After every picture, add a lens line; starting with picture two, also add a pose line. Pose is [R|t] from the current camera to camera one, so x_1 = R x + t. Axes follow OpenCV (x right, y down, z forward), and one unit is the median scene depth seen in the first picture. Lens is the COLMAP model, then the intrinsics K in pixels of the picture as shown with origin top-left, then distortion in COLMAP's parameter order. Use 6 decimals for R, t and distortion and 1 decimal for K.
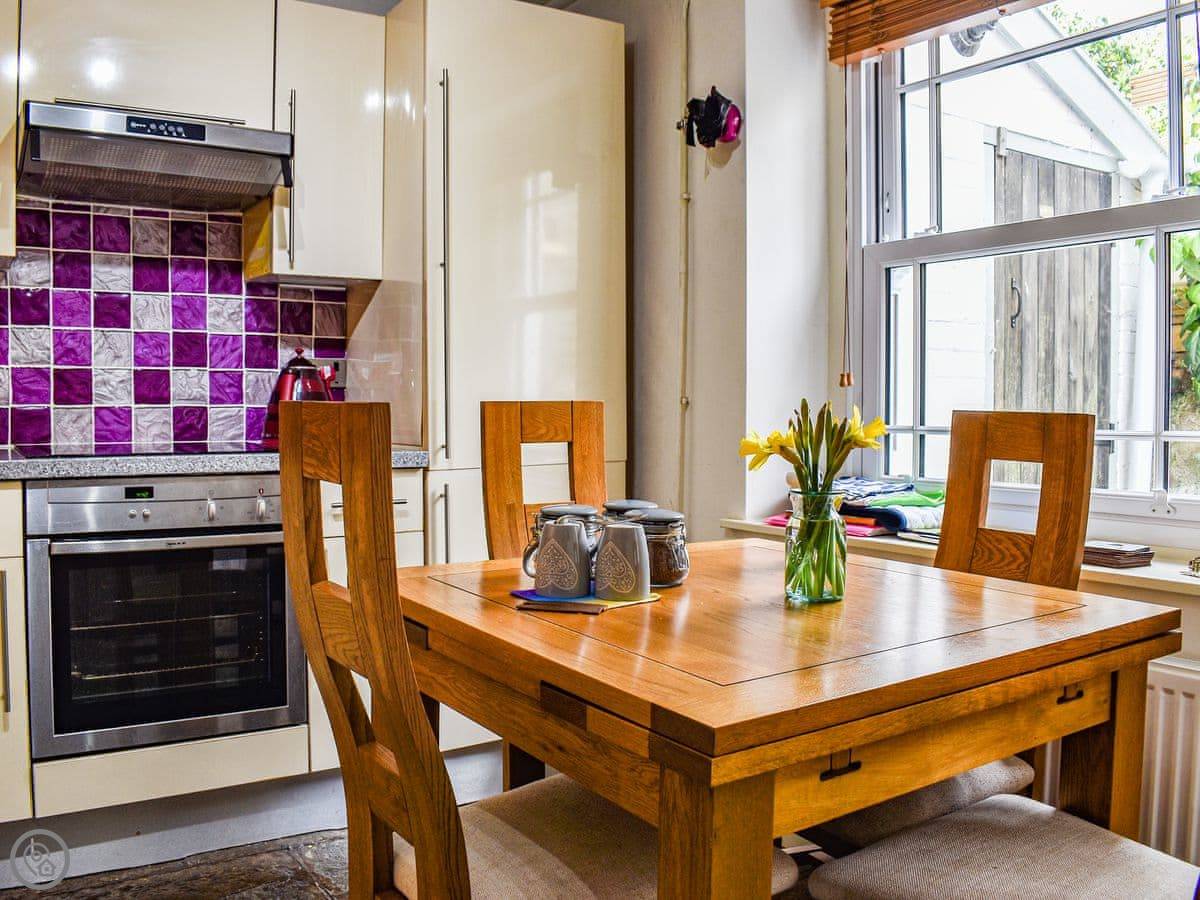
lens RADIAL K [[1021.8, 0, 600.0], [0, 1021.8, 450.0], [0, 0, 1]] dist [-0.043910, 0.004733]
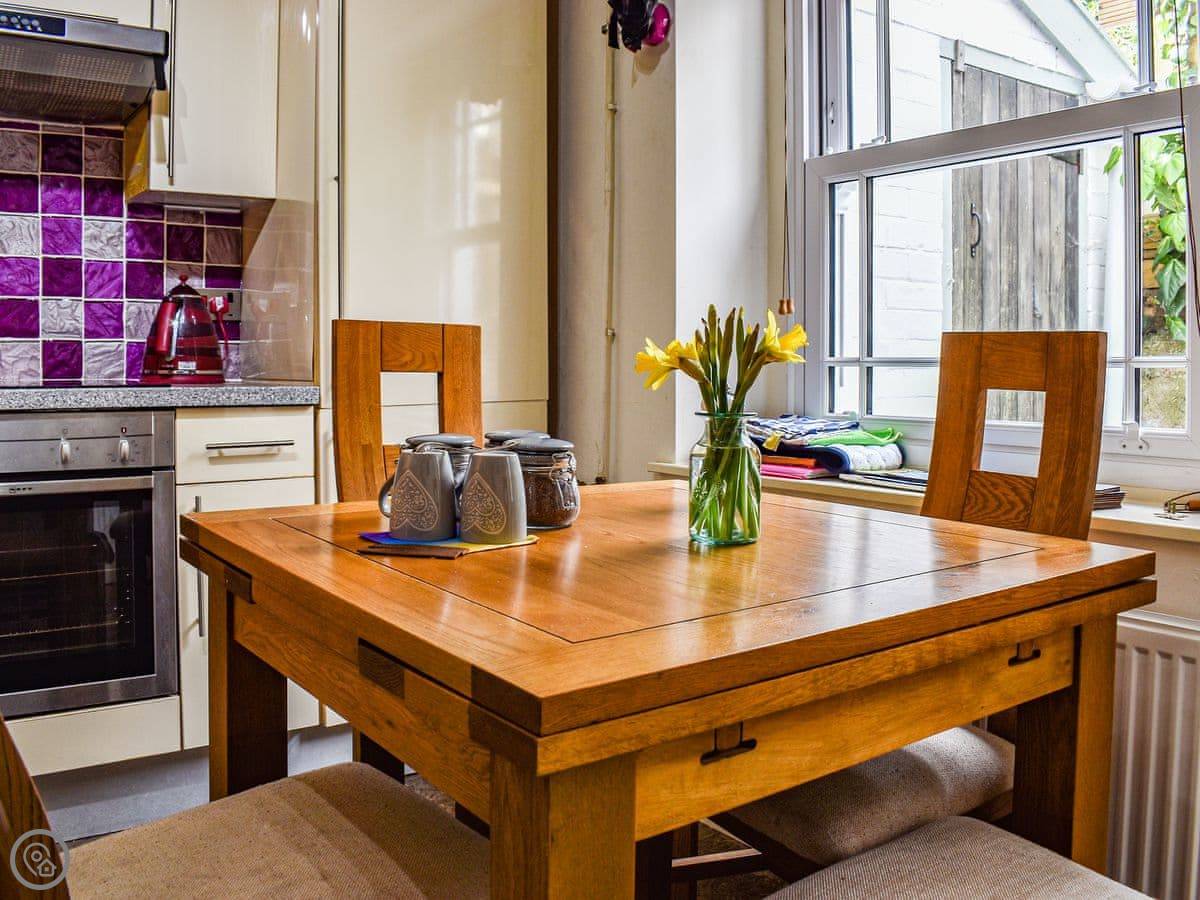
lens RADIAL K [[1035.7, 0, 600.7], [0, 1035.7, 402.2], [0, 0, 1]] dist [-0.045399, -0.003189]
pose [[0.999647, -0.000449, 0.026558, 0.053127], [0.000752, 0.999935, -0.011398, 0.024950], [-0.026551, 0.011414, 0.999582, 0.092200]]
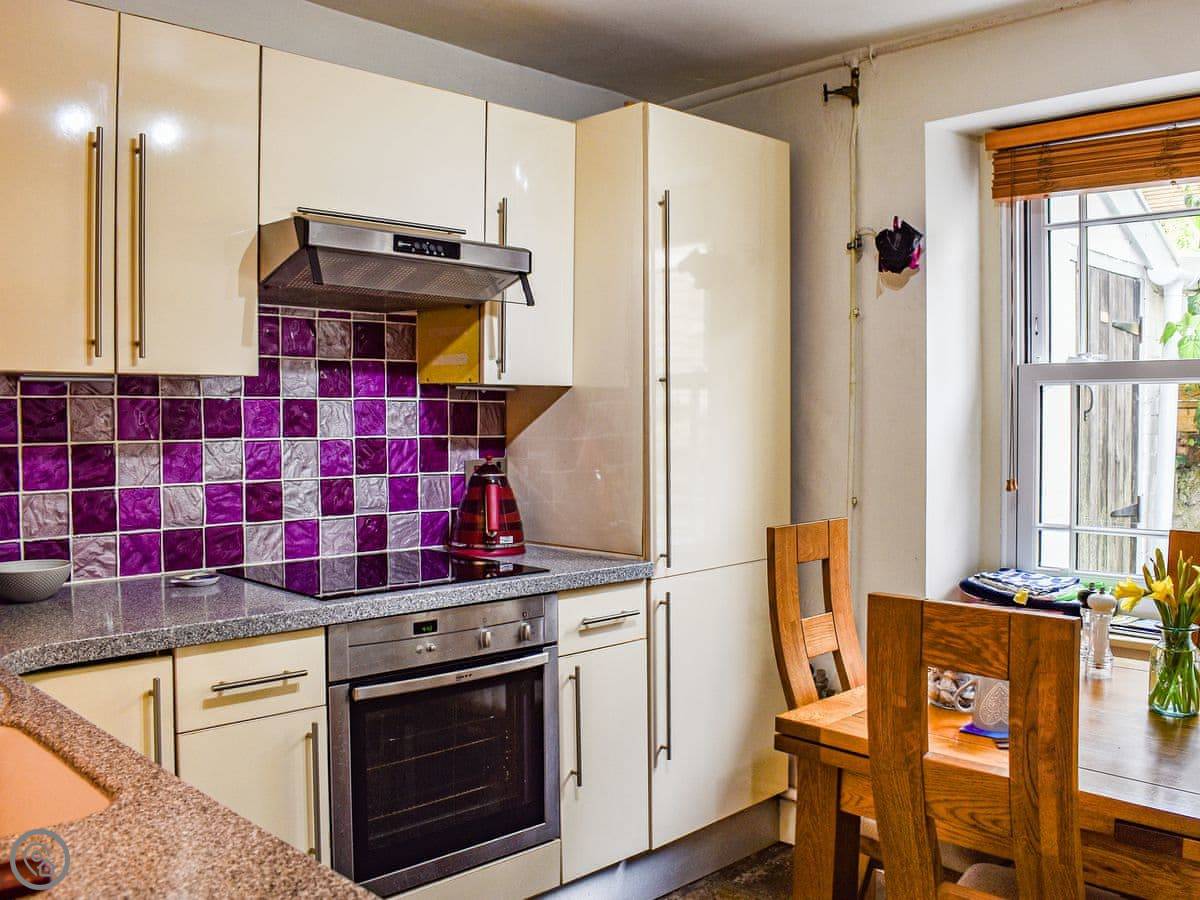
lens RADIAL K [[1041.5, 0, 600.0], [0, 1041.5, 450.0], [0, 0, 1]] dist [-0.041255, 0.004938]
pose [[0.972714, -0.011397, 0.231726, -0.463338], [0.012079, 0.999926, -0.001525, -0.110592], [-0.231691, 0.004283, 0.972780, -0.008840]]
